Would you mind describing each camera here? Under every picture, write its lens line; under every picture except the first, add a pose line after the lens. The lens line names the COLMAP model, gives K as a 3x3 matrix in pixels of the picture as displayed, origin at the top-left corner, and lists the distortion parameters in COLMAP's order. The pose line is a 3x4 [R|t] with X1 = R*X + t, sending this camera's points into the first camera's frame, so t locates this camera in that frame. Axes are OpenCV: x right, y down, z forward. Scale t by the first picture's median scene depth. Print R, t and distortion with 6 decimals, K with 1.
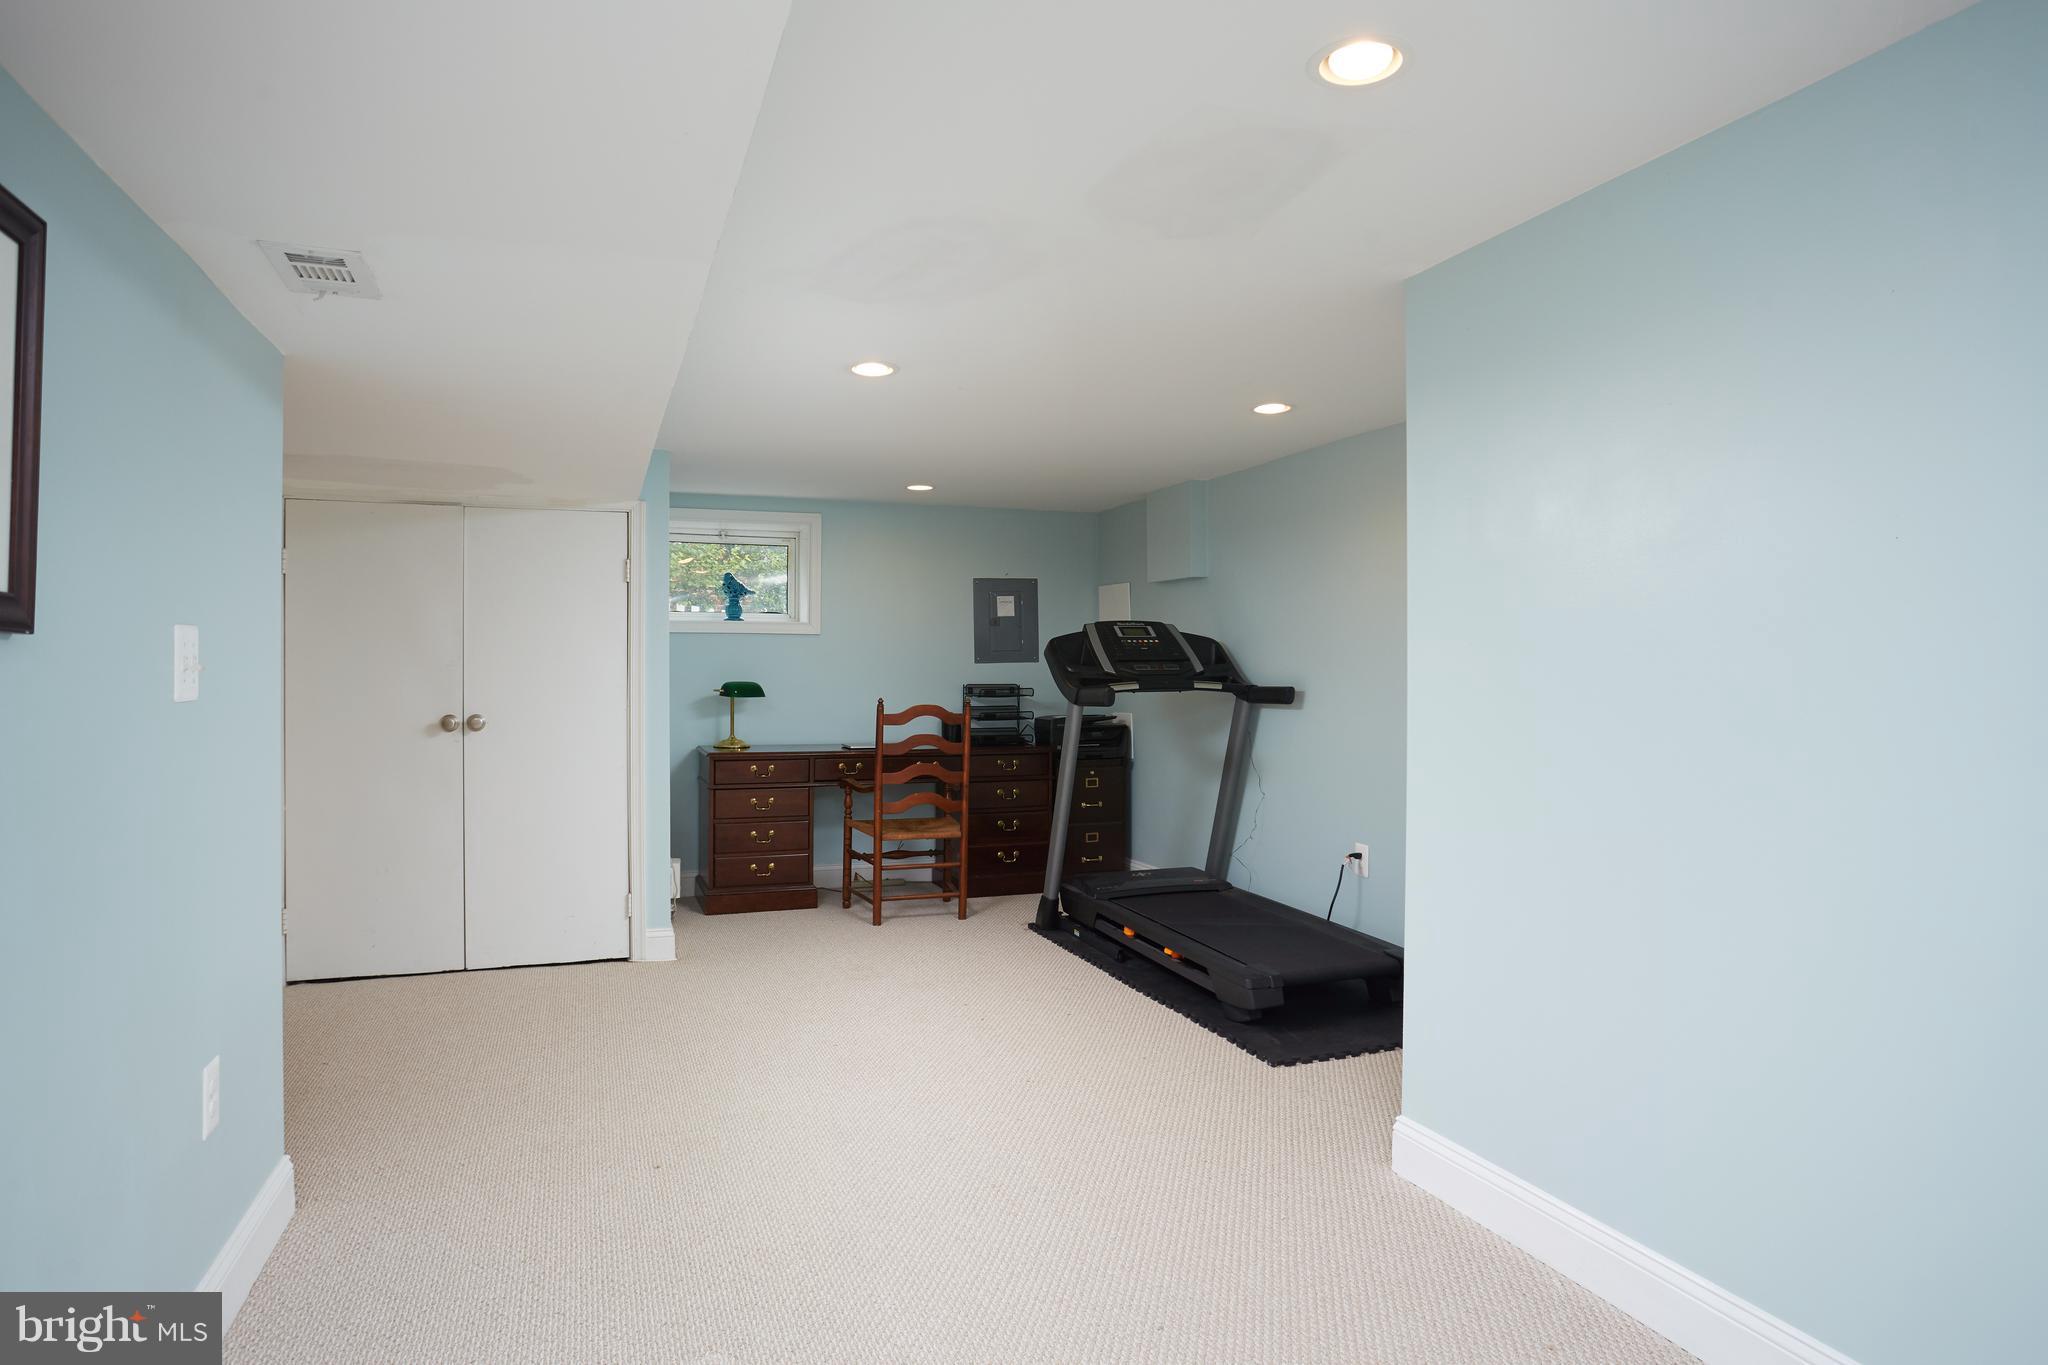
lens RADIAL K [[1156.6, 0, 1028.4], [0, 1156.6, 677.8], [0, 0, 1]] dist [-0.041971, 0.008505]
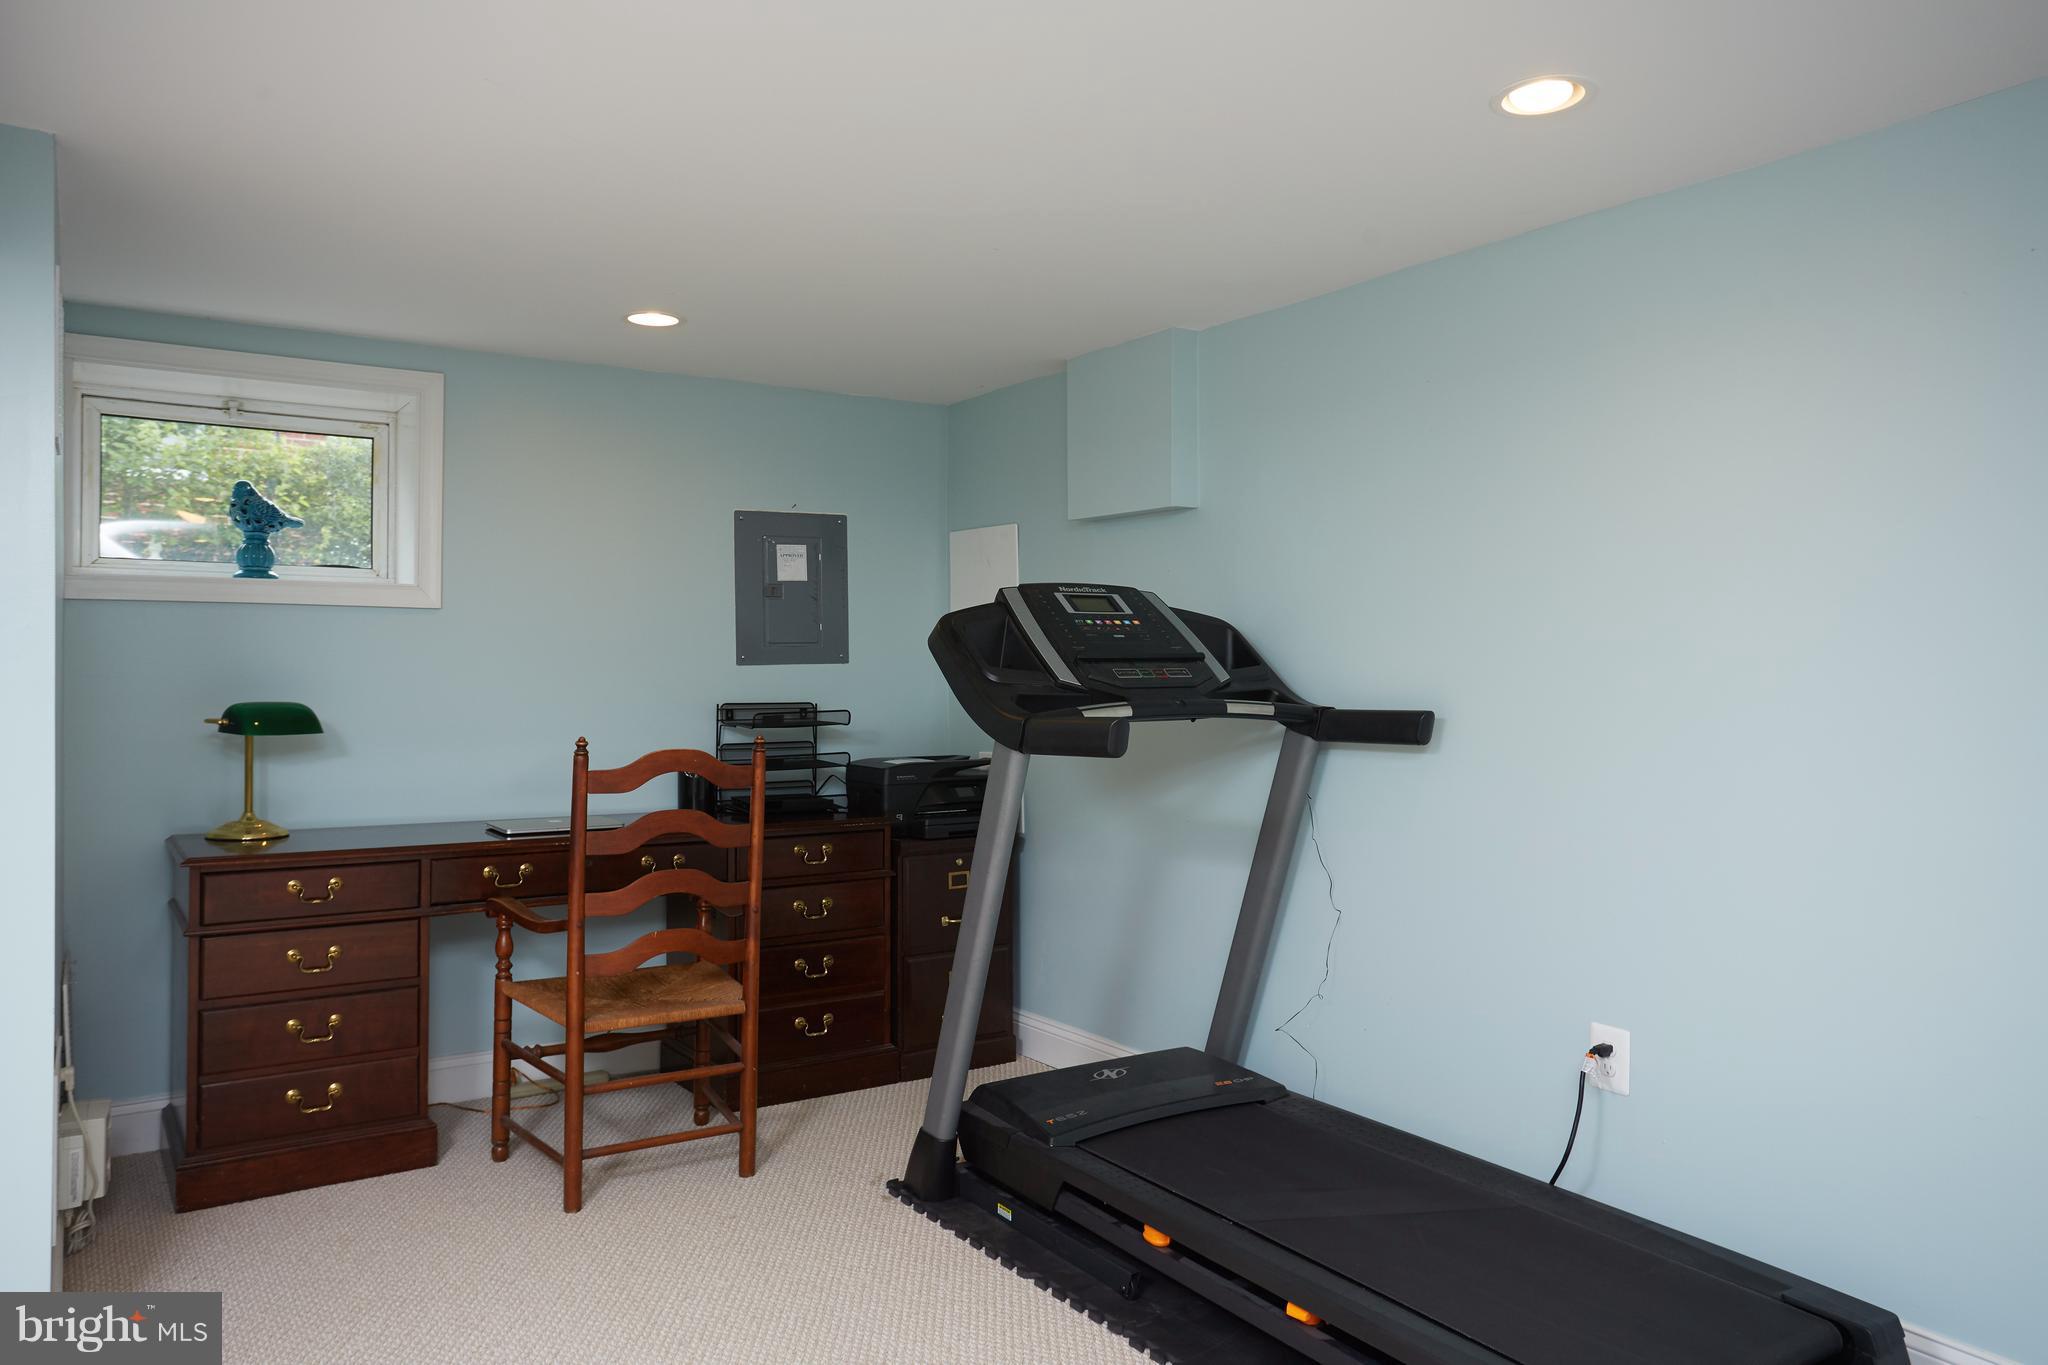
lens RADIAL K [[1393.5, 0, 1017.6], [0, 1393.5, 672.3], [0, 0, 1]] dist [-0.021004, 0.013880]
pose [[0.973365, 0.000493, 0.229262, -0.079893], [0.001587, 0.999959, -0.008888, -0.003579], [-0.229257, 0.009015, 0.973324, 0.378232]]
